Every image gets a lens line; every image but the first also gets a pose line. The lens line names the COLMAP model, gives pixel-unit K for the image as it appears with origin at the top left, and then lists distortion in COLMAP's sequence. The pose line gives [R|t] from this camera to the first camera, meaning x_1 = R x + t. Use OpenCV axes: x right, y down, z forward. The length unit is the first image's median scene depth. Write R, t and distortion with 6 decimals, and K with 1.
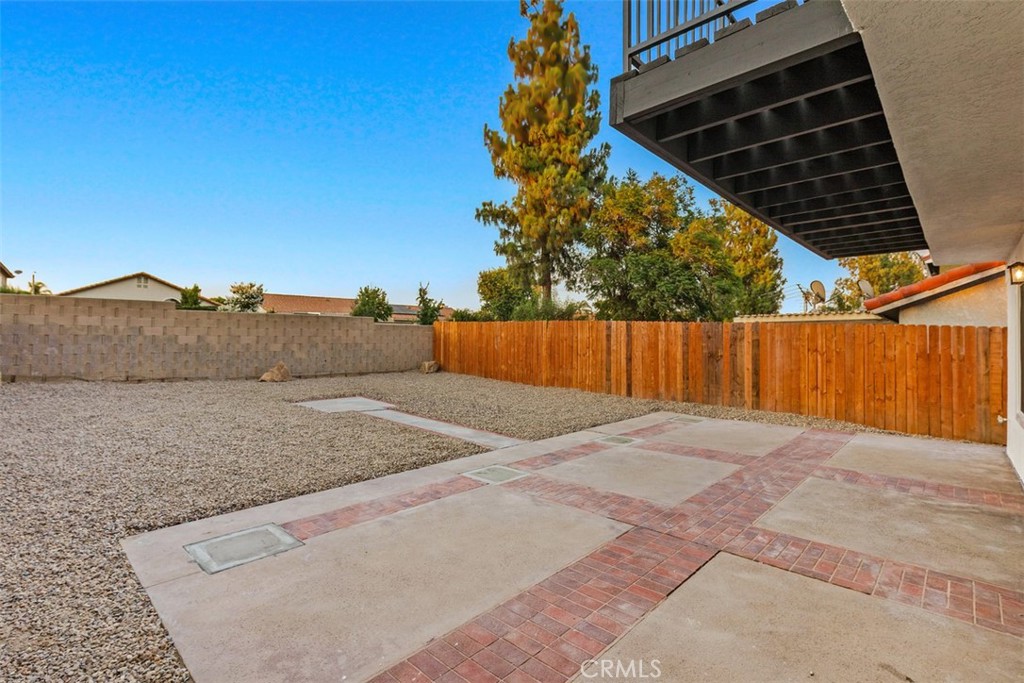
lens RADIAL K [[476.2, 0, 495.8], [0, 476.2, 321.9], [0, 0, 1]] dist [-0.003300, -0.000336]
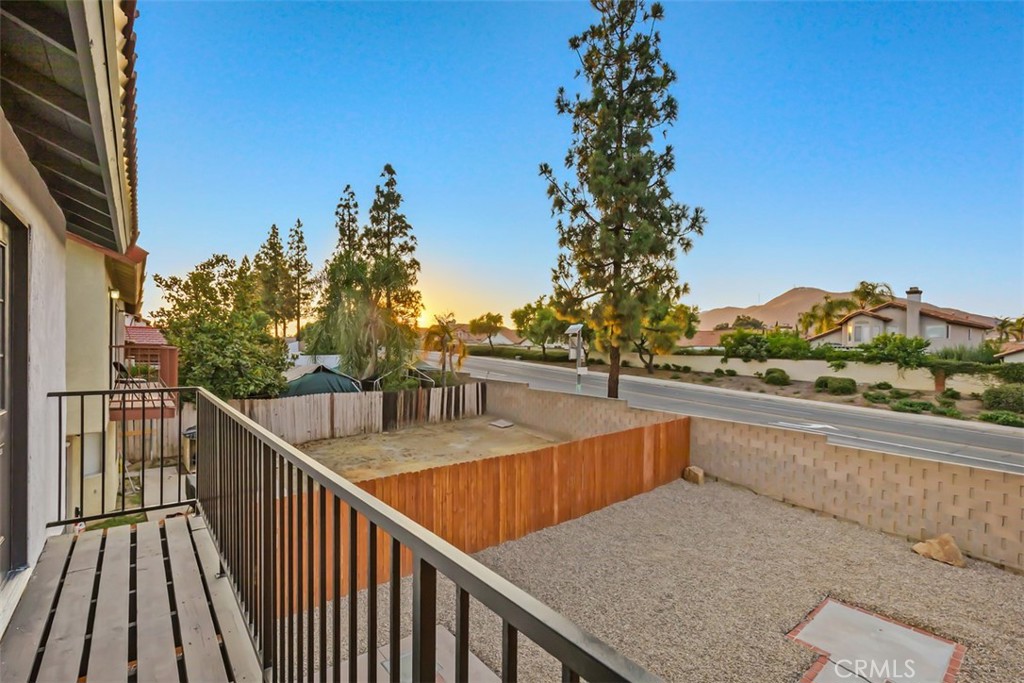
lens RADIAL K [[469.1, 0, 512.0], [0, 469.1, 341.5], [0, 0, 1]] dist [-0.000223, 0.000376]
pose [[-0.123573, -0.022972, -0.992070, 0.224843], [0.011636, 0.999630, -0.024596, -0.130720], [0.992267, -0.014583, -0.123260, 0.285713]]
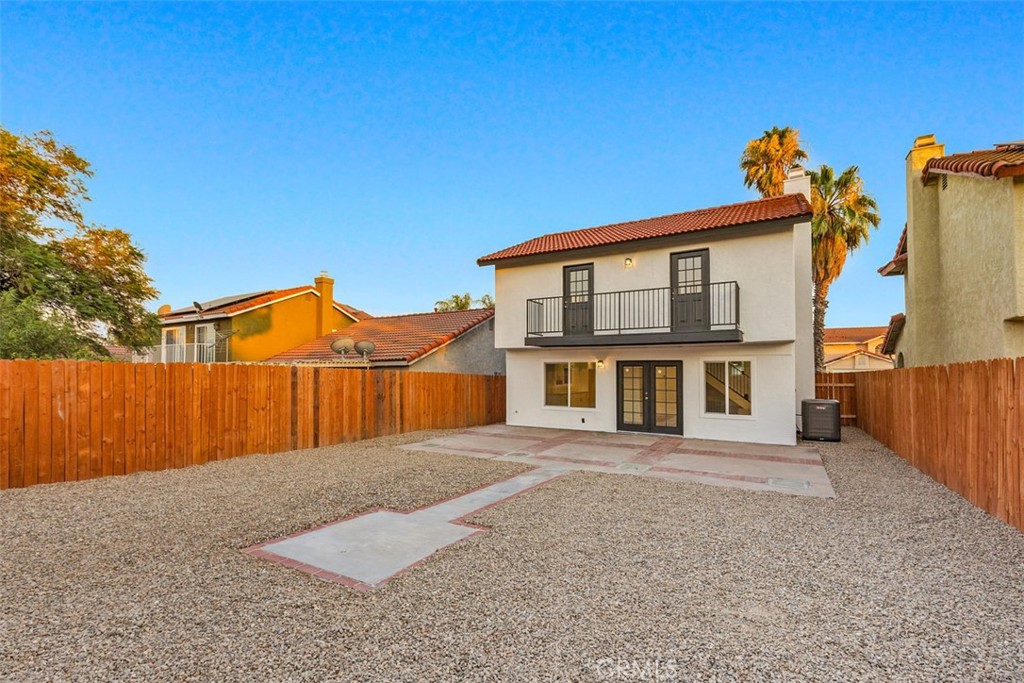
lens RADIAL K [[467.0, 0, 513.9], [0, 467.0, 364.6], [0, 0, 1]] dist [0.001594, 0.000258]
pose [[-0.234413, 0.005299, 0.972123, -0.420375], [-0.032939, 0.999368, -0.013390, -0.004260], [-0.971579, -0.035160, -0.234090, 0.497205]]
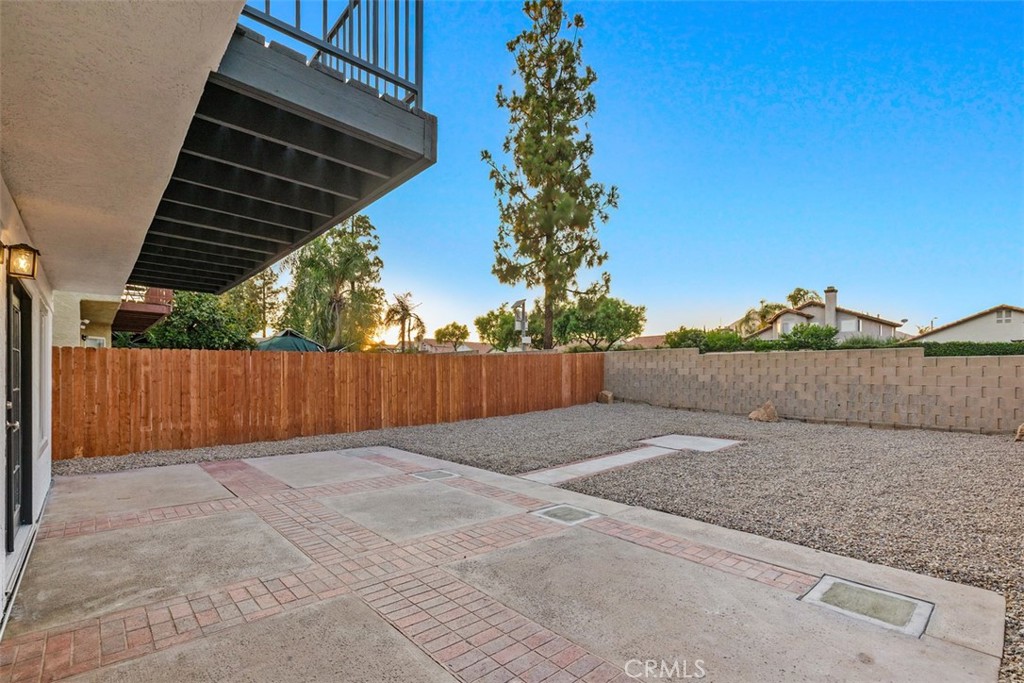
lens RADIAL K [[467.0, 0, 513.9], [0, 467.0, 364.6], [0, 0, 1]] dist [0.001594, 0.000258]
pose [[-0.058801, -0.027742, -0.997884, 0.350819], [0.025206, 0.999254, -0.029265, 0.015302], [0.997951, -0.026873, -0.058058, 0.350953]]
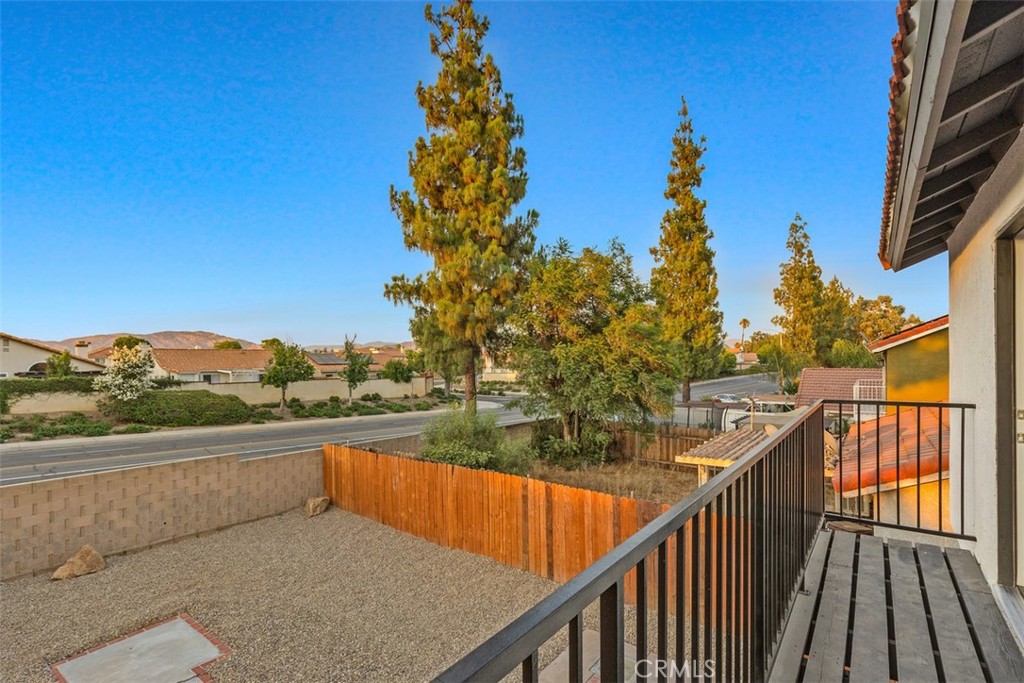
lens RADIAL K [[481.8, 0, 497.7], [0, 481.8, 363.4], [0, 0, 1]] dist [0.003323, -0.001013]
pose [[0.993681, -0.027114, 0.108920, 0.067874], [0.023344, 0.999089, 0.035735, -0.136480], [-0.109790, -0.032966, 0.993408, 0.132170]]
